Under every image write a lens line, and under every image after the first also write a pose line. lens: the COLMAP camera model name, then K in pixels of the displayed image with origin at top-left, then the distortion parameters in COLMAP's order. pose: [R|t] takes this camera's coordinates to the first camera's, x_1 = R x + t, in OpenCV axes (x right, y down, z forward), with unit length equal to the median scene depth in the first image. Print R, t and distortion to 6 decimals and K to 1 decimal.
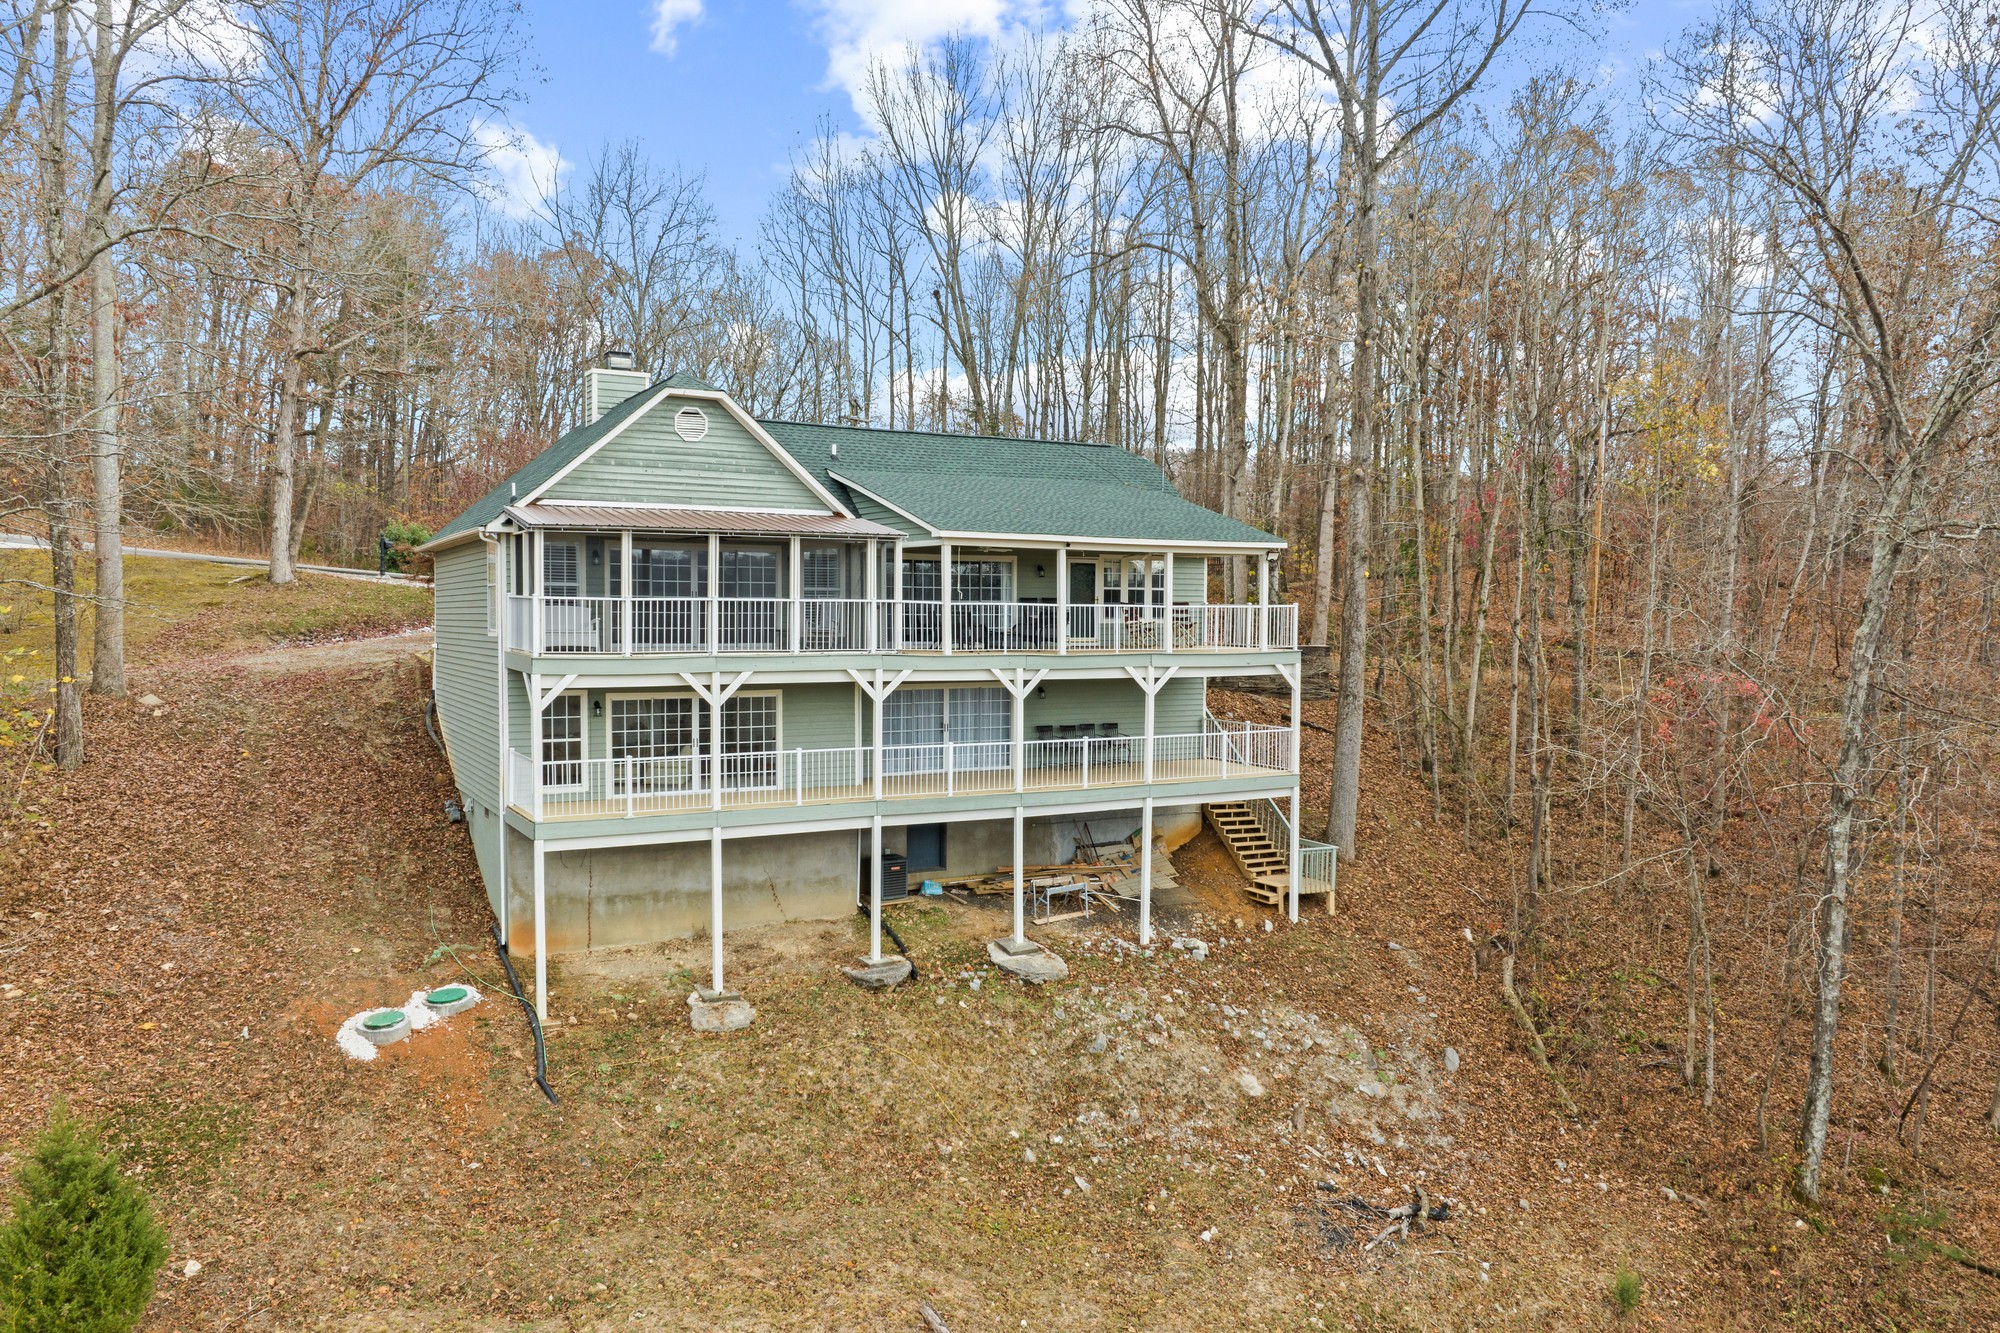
lens RADIAL K [[811.1, 0, 1005.9], [0, 811.1, 656.6], [0, 0, 1]] dist [-0.006558, -0.000488]
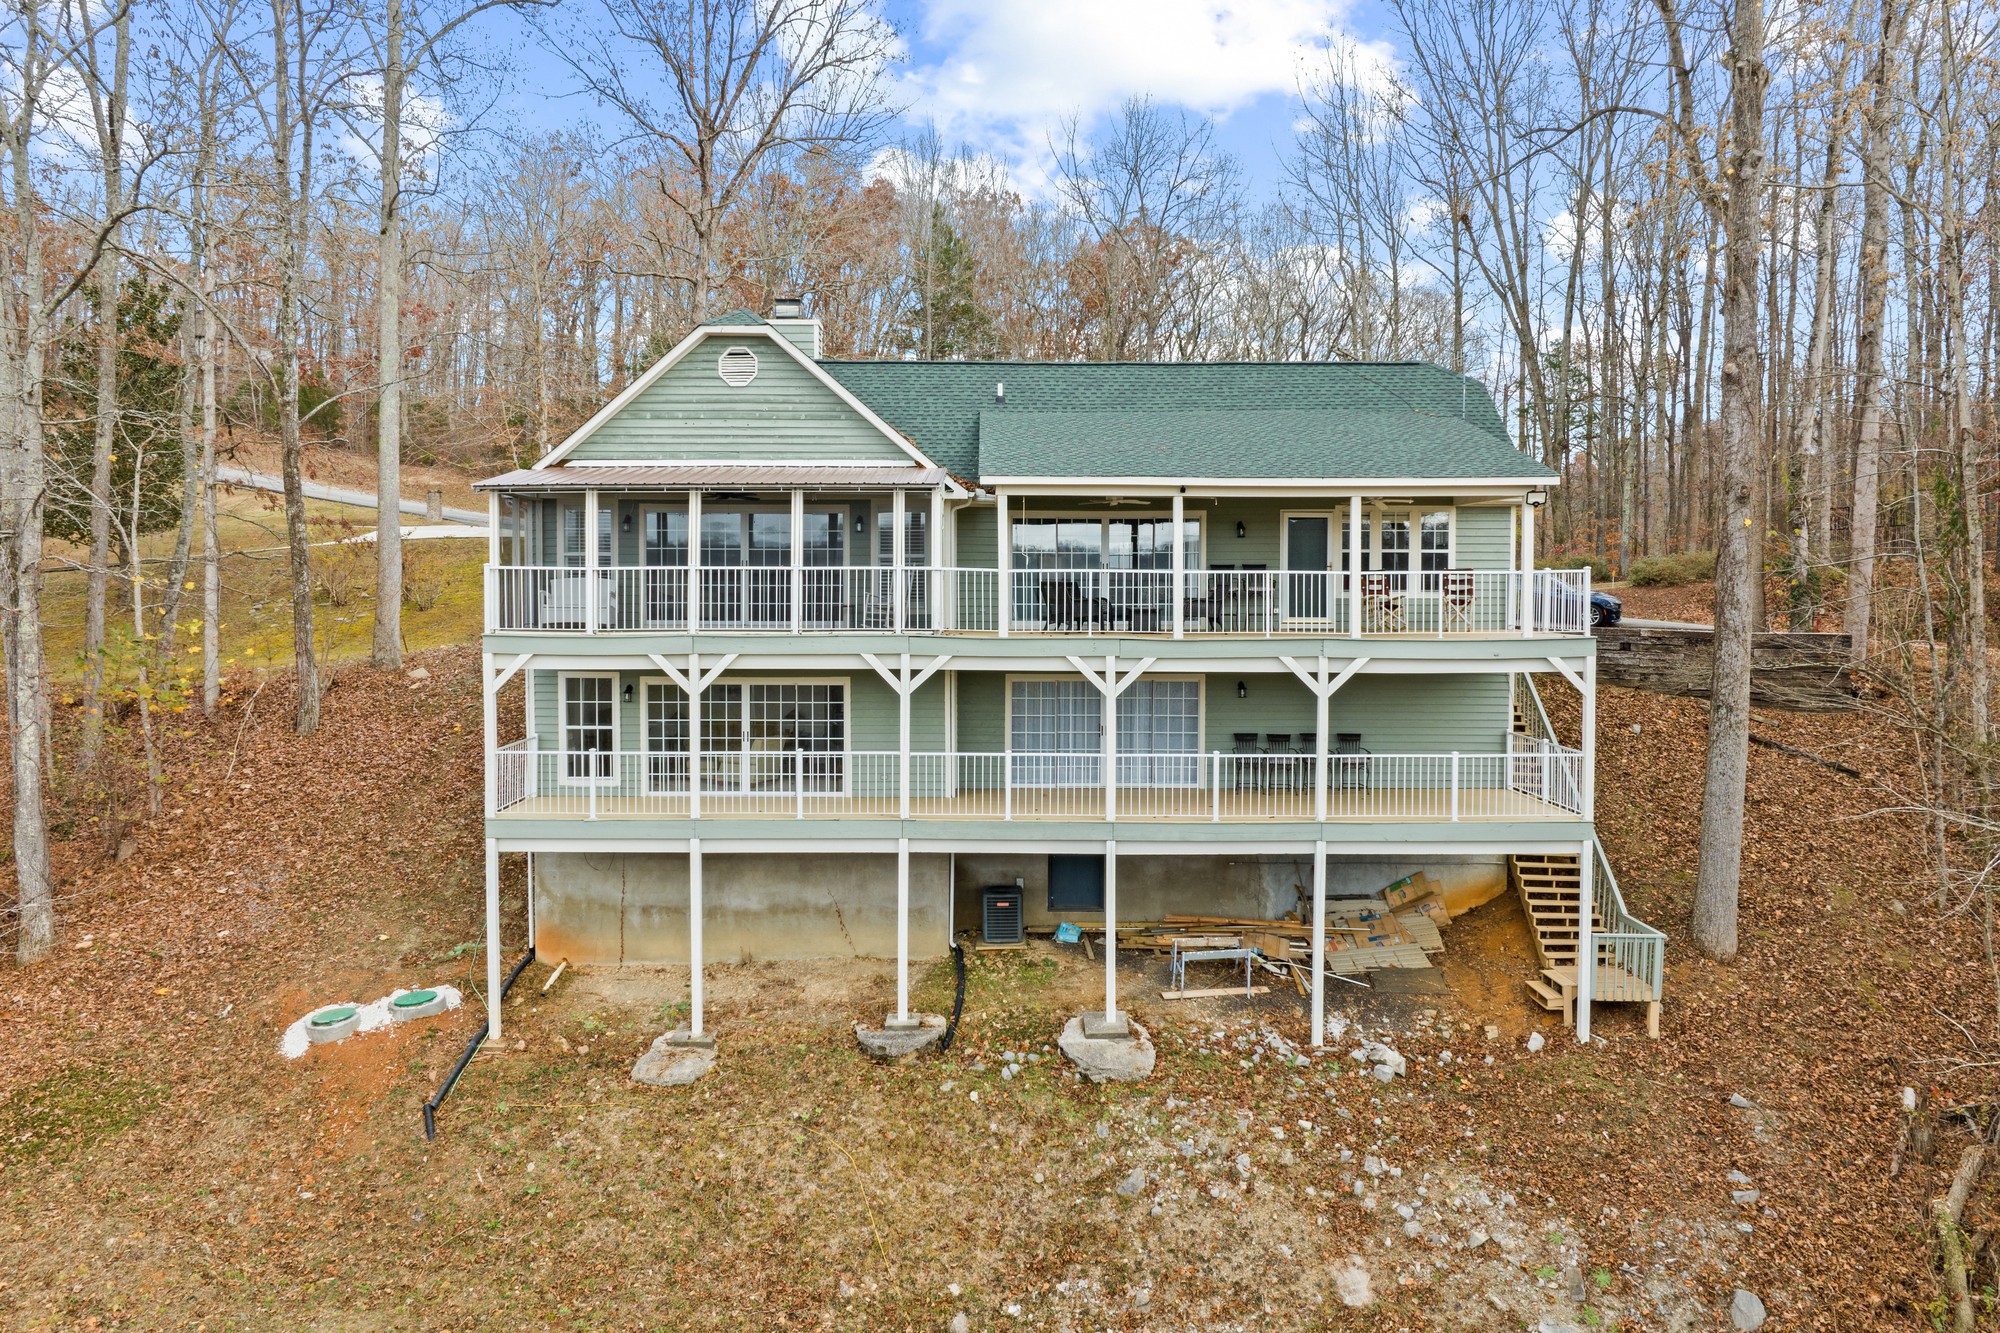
lens RADIAL K [[976.4, 0, 997.9], [0, 976.4, 628.1], [0, 0, 1]] dist [-0.015068, -0.001802]
pose [[0.947716, 0.006984, -0.319038, 0.209131], [-0.011389, 0.999864, -0.011944, 0.000780], [0.318911, 0.014953, 0.947667, 0.110752]]
